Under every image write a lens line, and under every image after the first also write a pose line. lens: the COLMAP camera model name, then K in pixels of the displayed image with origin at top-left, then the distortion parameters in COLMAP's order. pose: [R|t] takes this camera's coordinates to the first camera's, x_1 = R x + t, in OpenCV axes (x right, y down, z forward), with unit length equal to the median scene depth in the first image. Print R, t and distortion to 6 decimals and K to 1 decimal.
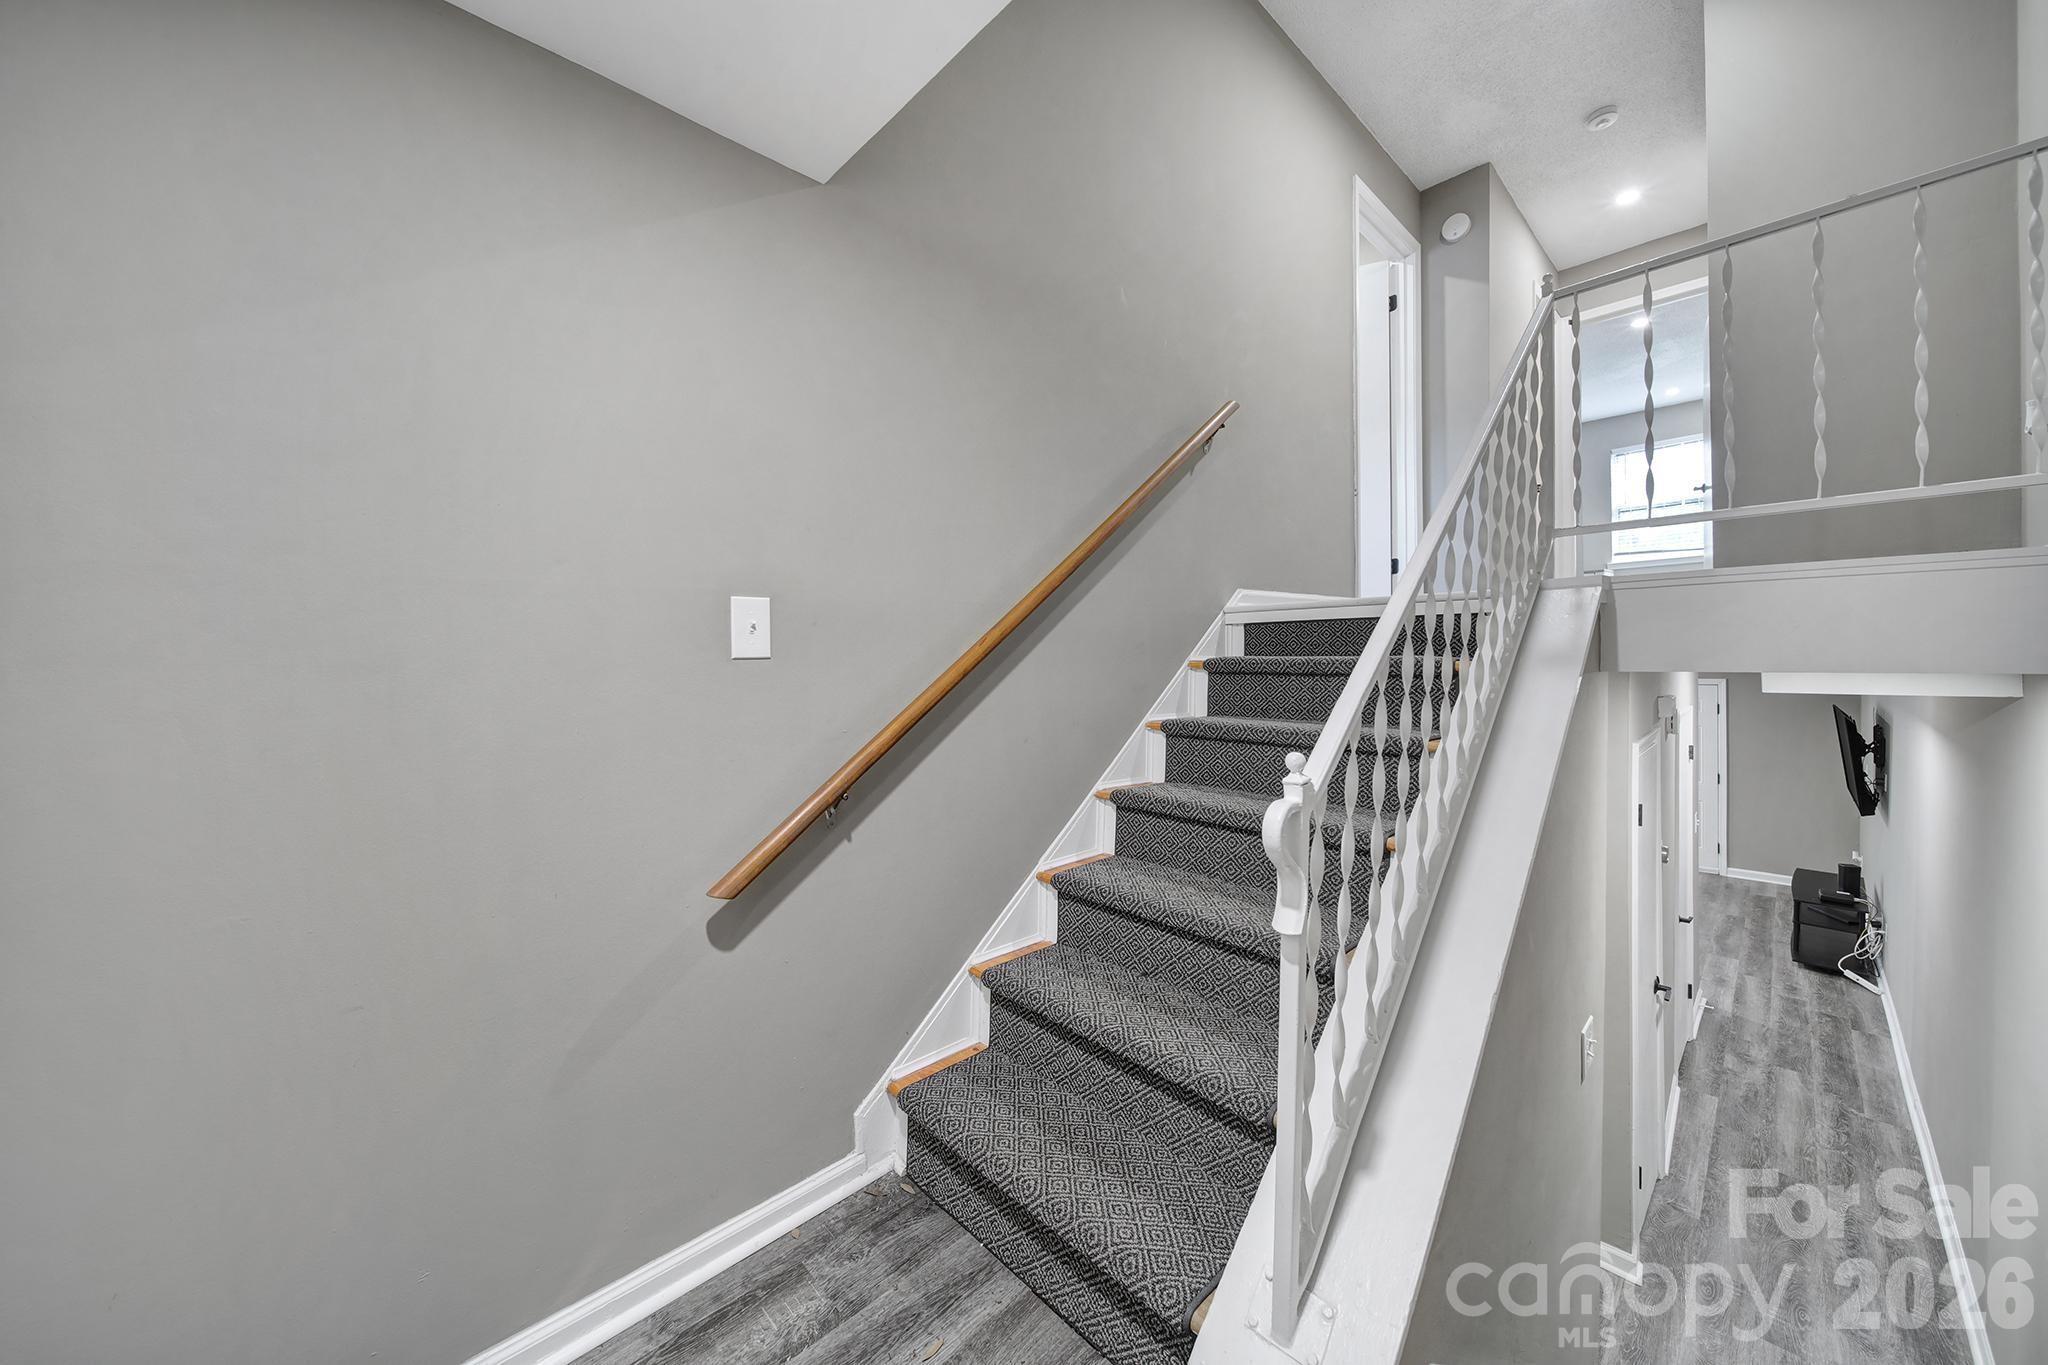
lens RADIAL K [[735.3, 0, 1023.6], [0, 735.3, 634.6], [0, 0, 1]] dist [-0.000801, -0.000654]
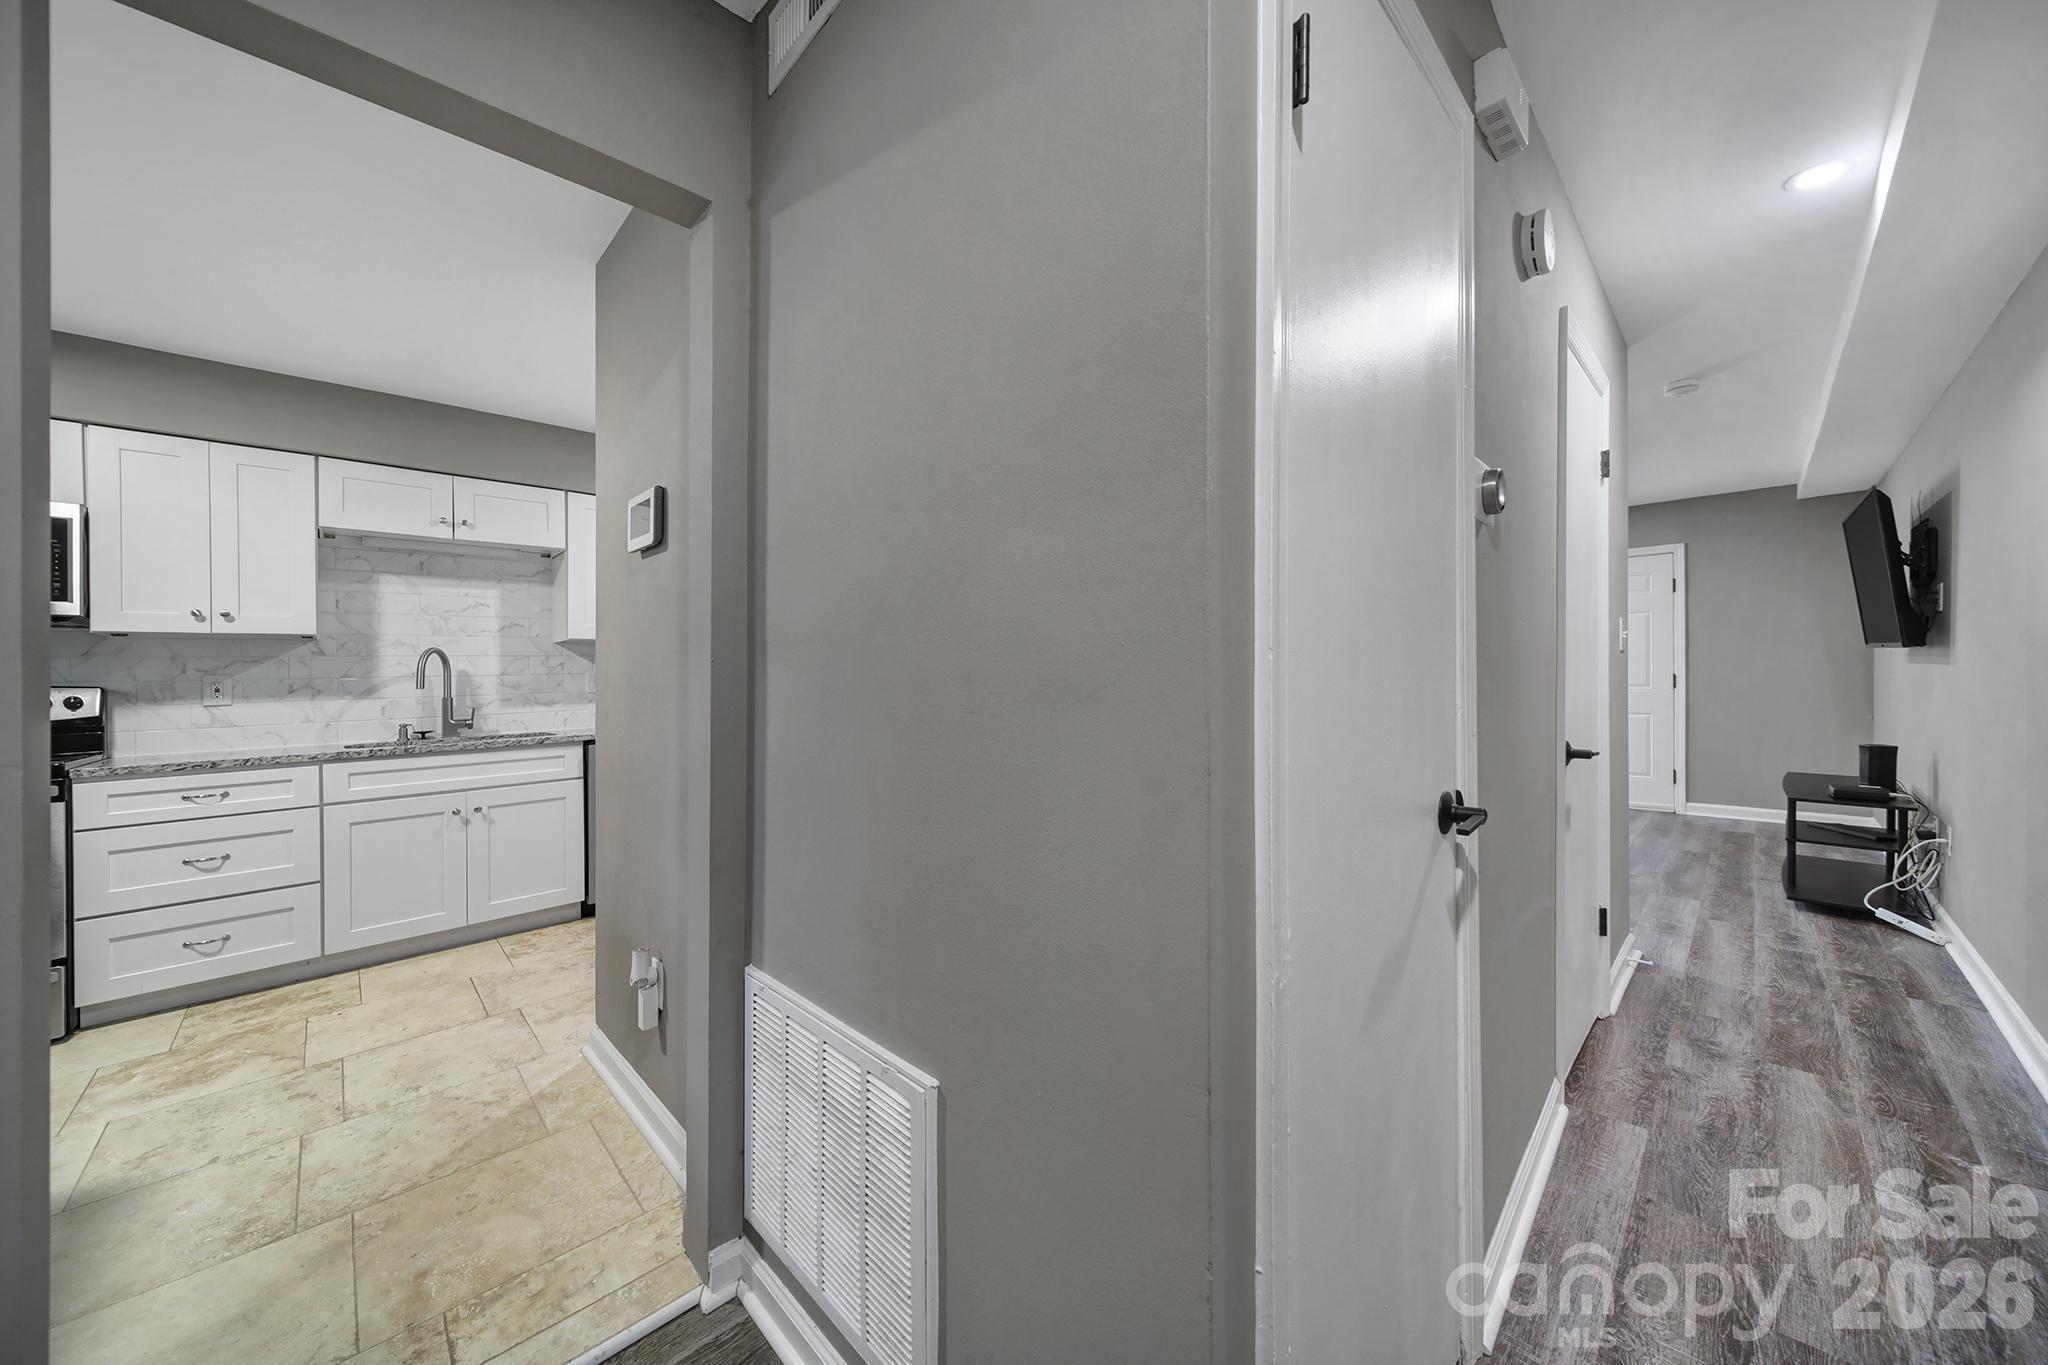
lens RADIAL K [[732.4, 0, 1006.5], [0, 732.4, 661.9], [0, 0, 1]] dist [0.000853, -0.000240]
pose [[0.999953, -0.001339, 0.009625, 0.449516], [0.001320, 0.999997, 0.002004, 0.280420], [-0.009628, -0.001992, 0.999952, 0.454002]]
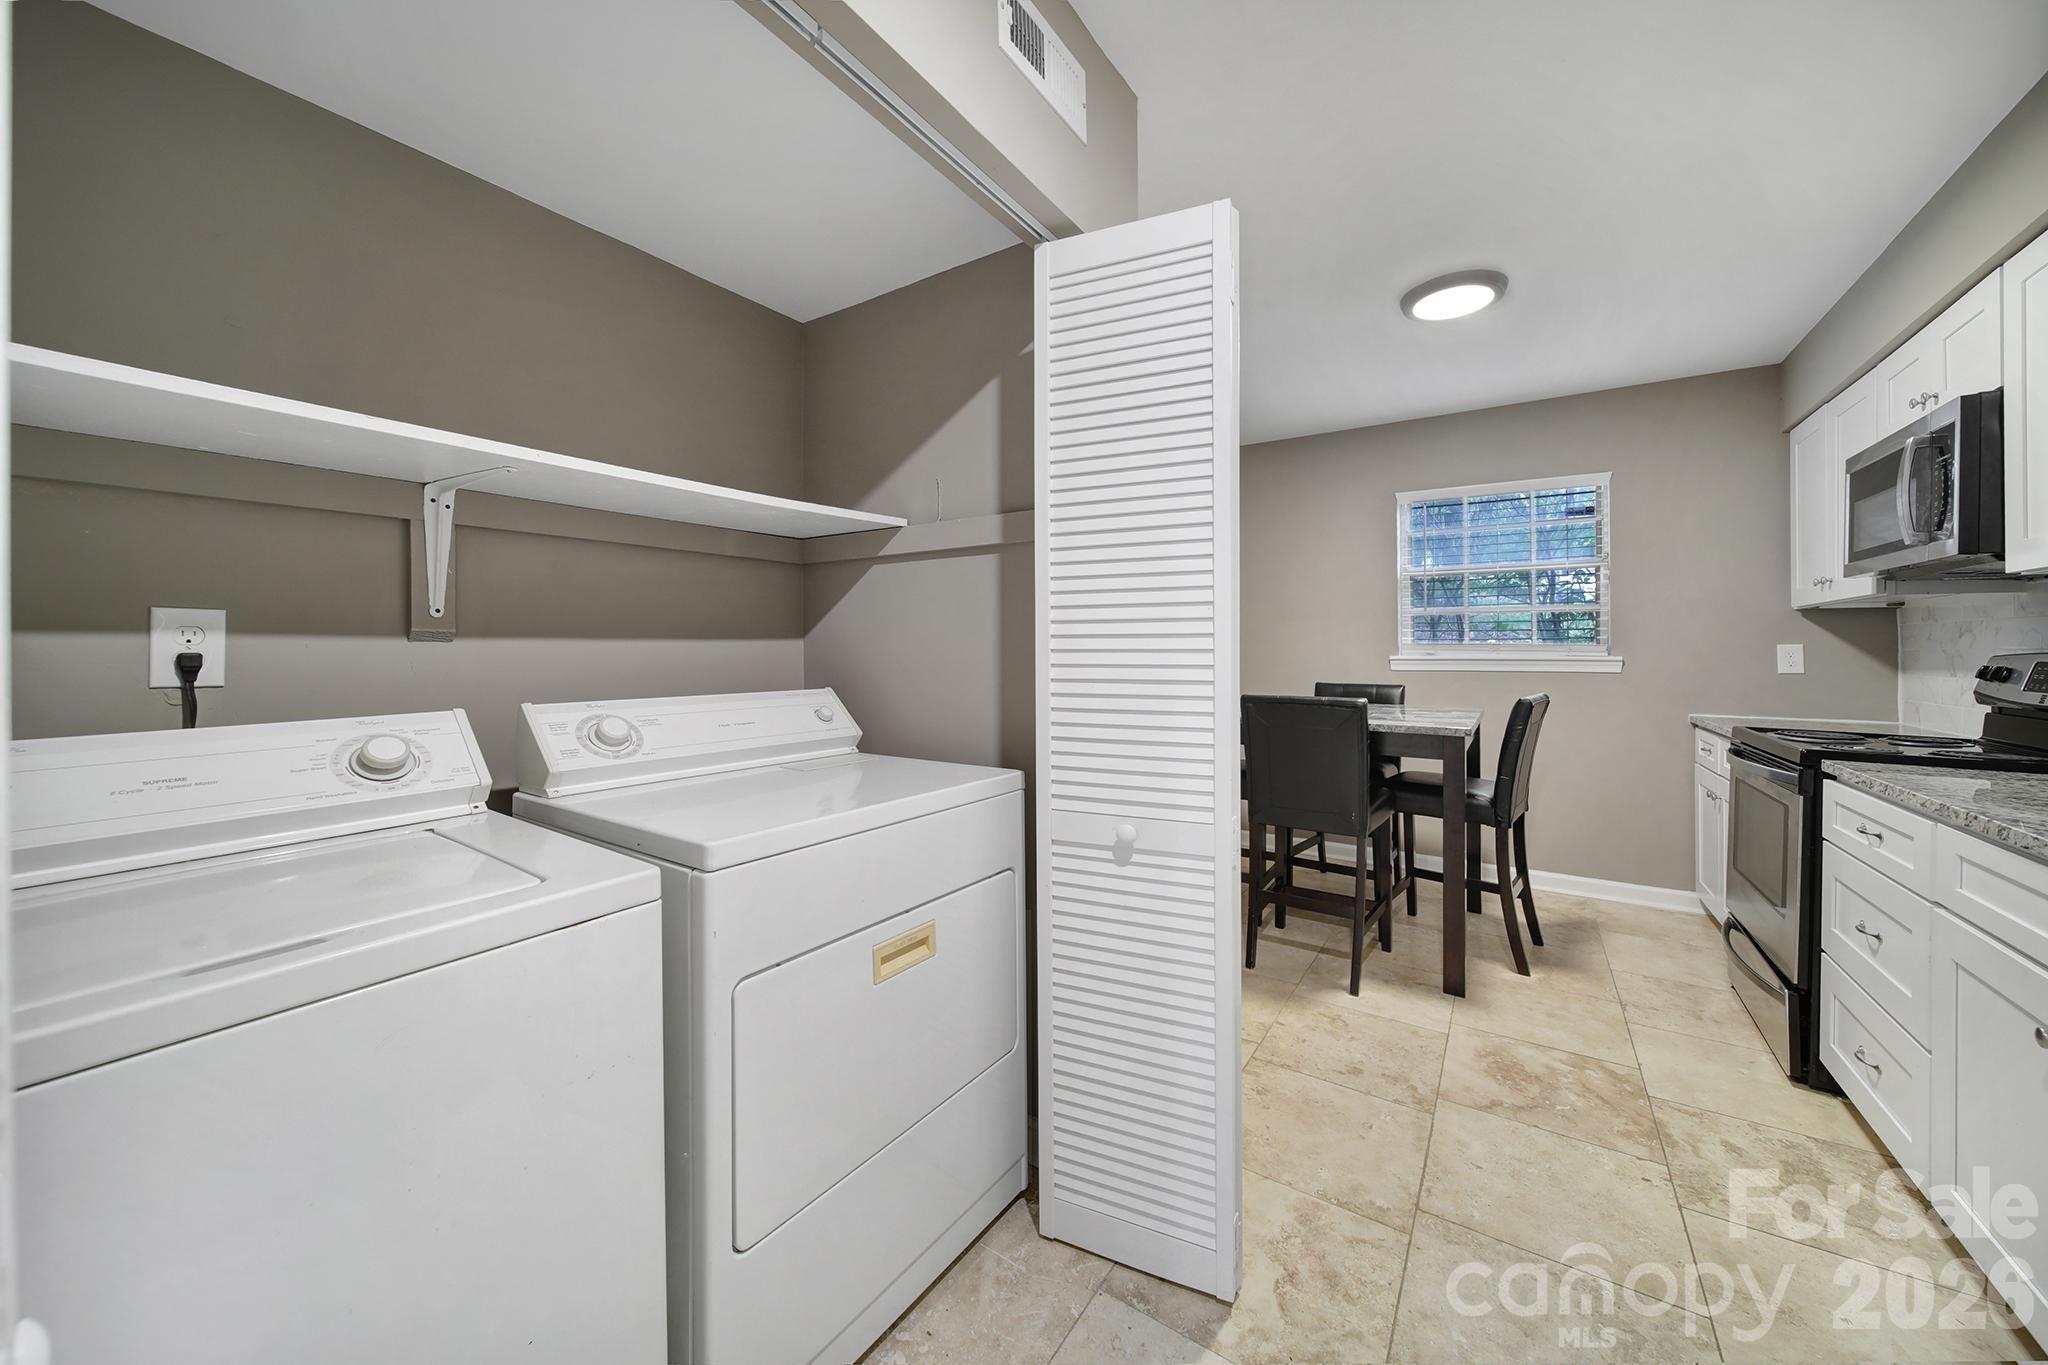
lens RADIAL K [[735.3, 0, 1023.6], [0, 735.3, 634.6], [0, 0, 1]] dist [-0.000801, -0.000654]
pose [[-0.969952, 0.008886, -0.243134, 0.329056], [0.017213, 0.999335, -0.032145, 0.291962], [0.242687, -0.035365, -0.969460, 1.255740]]
